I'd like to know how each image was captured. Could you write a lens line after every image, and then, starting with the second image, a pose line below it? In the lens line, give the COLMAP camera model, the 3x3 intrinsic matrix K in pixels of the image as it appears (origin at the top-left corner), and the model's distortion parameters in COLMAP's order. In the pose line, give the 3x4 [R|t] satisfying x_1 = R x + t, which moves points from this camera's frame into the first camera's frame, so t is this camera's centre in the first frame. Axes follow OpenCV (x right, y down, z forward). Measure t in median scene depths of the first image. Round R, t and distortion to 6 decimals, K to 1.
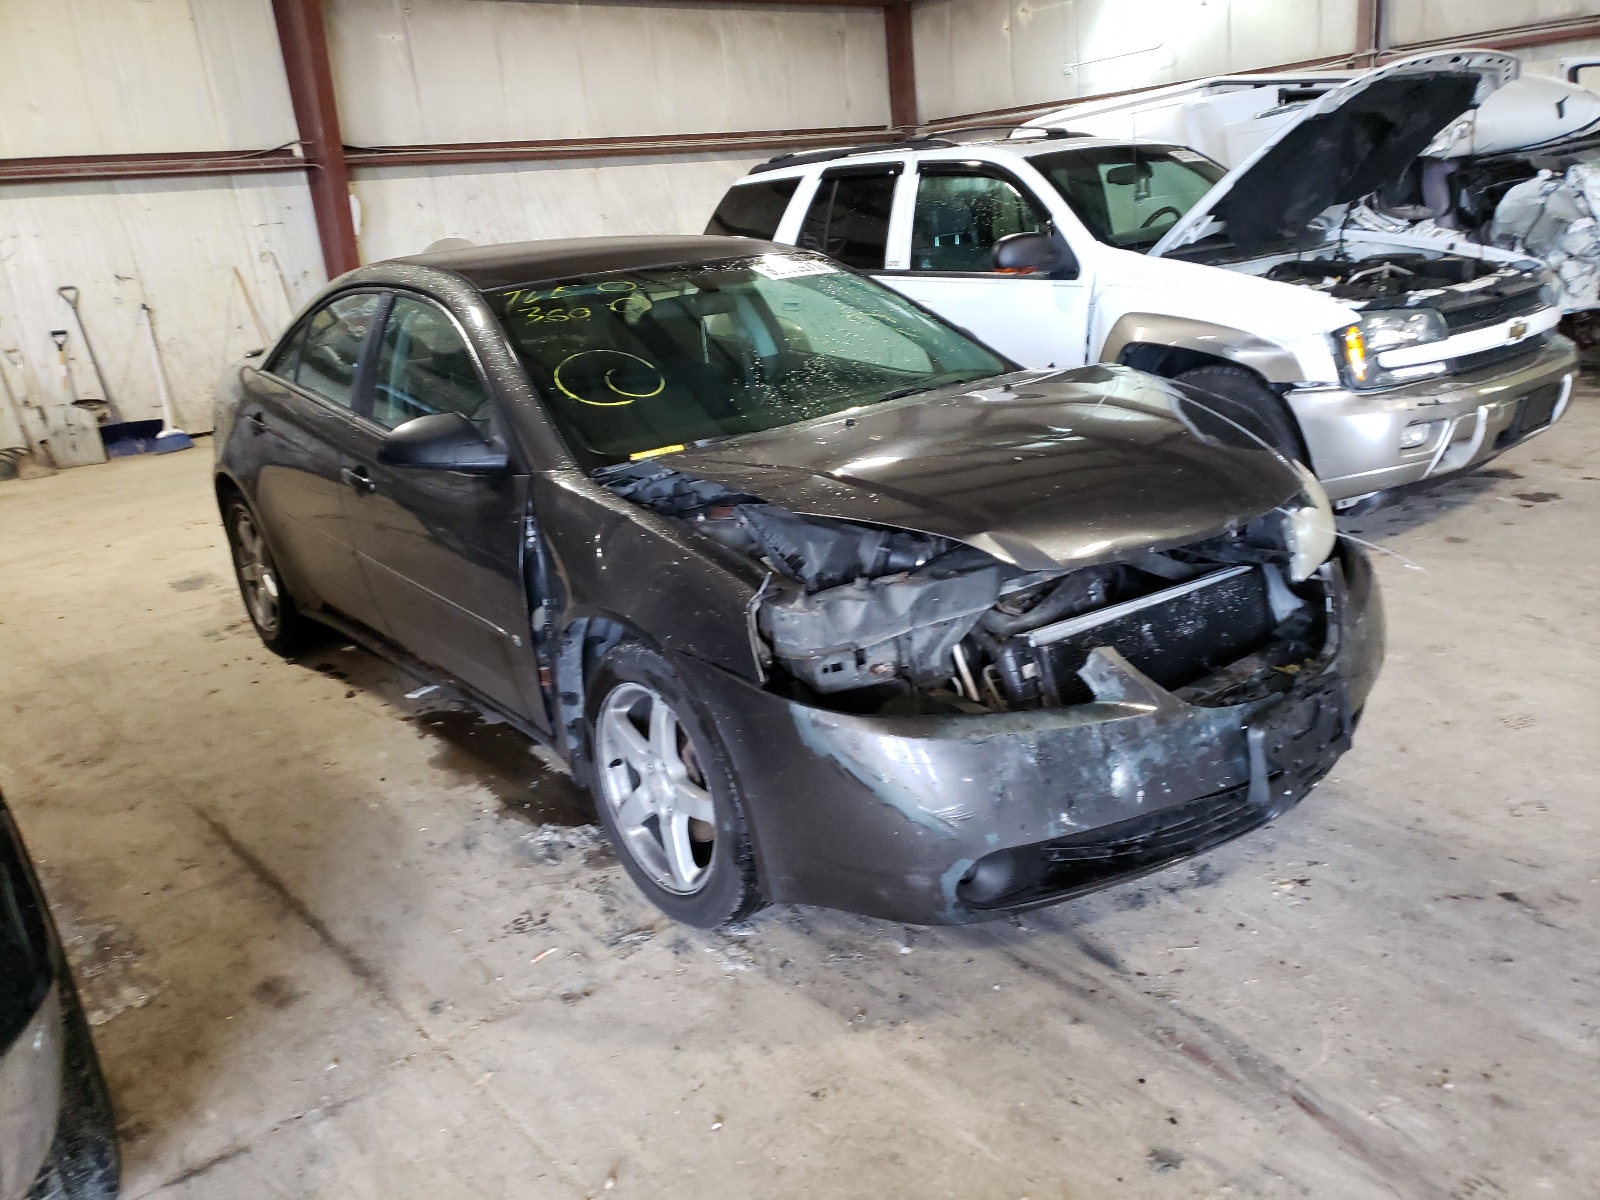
lens RADIAL K [[1221.2, 0, 805.2], [0, 1221.2, 577.8], [0, 0, 1]] dist [0.008132, 0.013585]
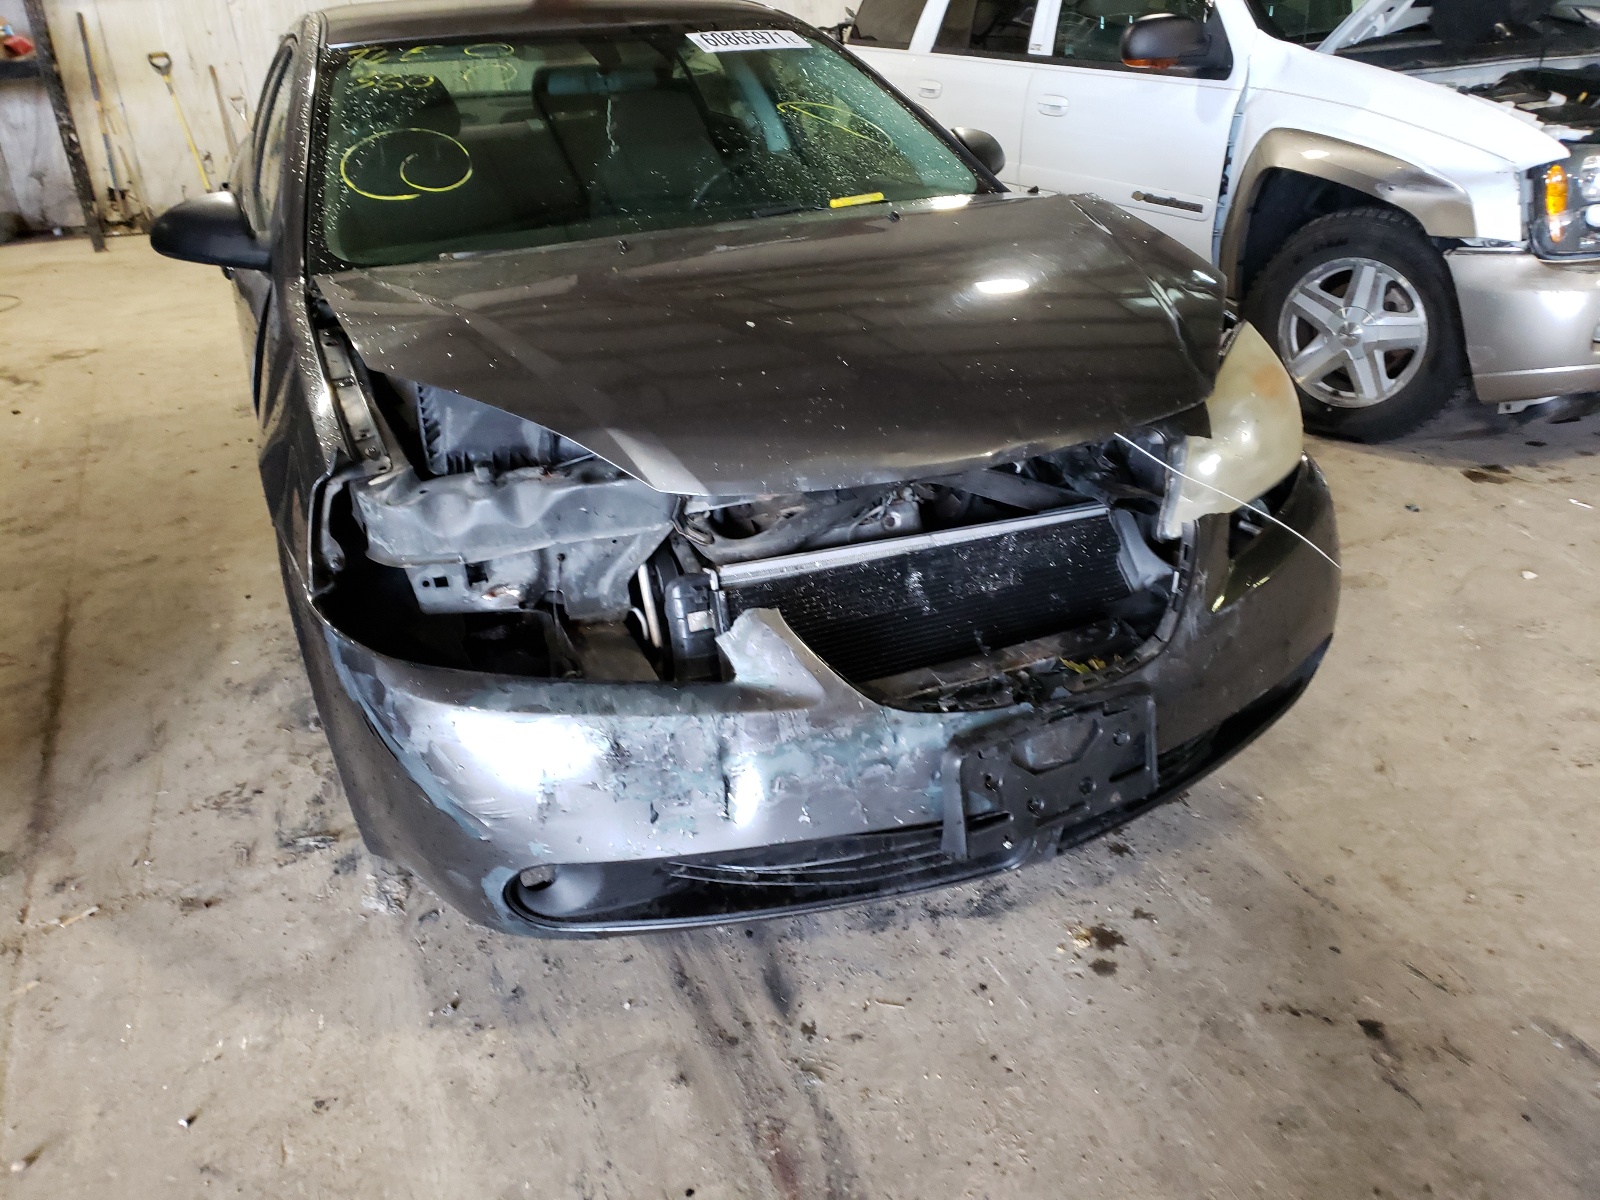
lens RADIAL K [[1221.2, 0, 805.2], [0, 1221.2, 577.8], [0, 0, 1]] dist [0.008132, 0.013585]
pose [[0.967510, 0.141709, -0.209388, 0.351685], [-0.106728, 0.979671, 0.169862, -0.072099], [0.229202, -0.141996, 0.962966, 0.275165]]
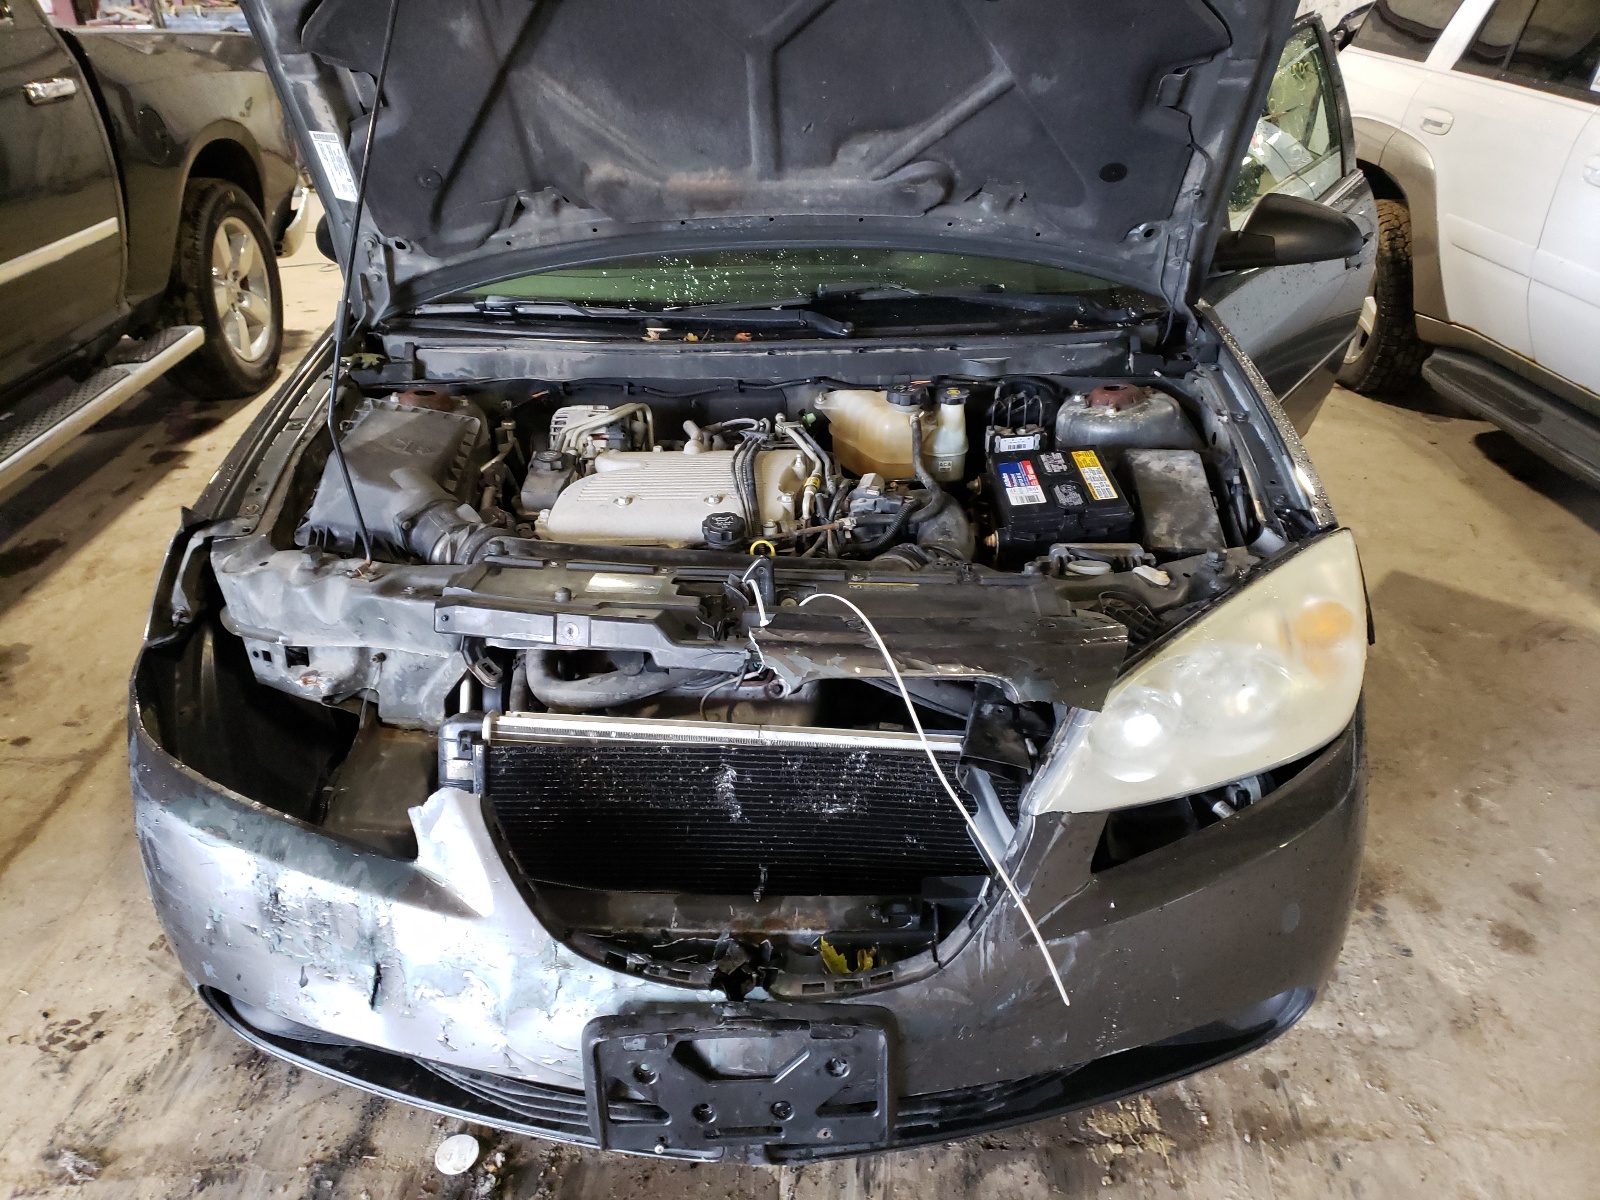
lens RADIAL K [[1189.8, 0, 796.2], [0, 1189.8, 566.1], [0, 0, 1]] dist [-0.058405, 0.000717]
pose [[0.782381, 0.334101, -0.525600, 0.552823], [-0.230091, 0.939285, 0.254562, -0.203983], [0.578738, -0.078229, 0.811753, 0.528002]]
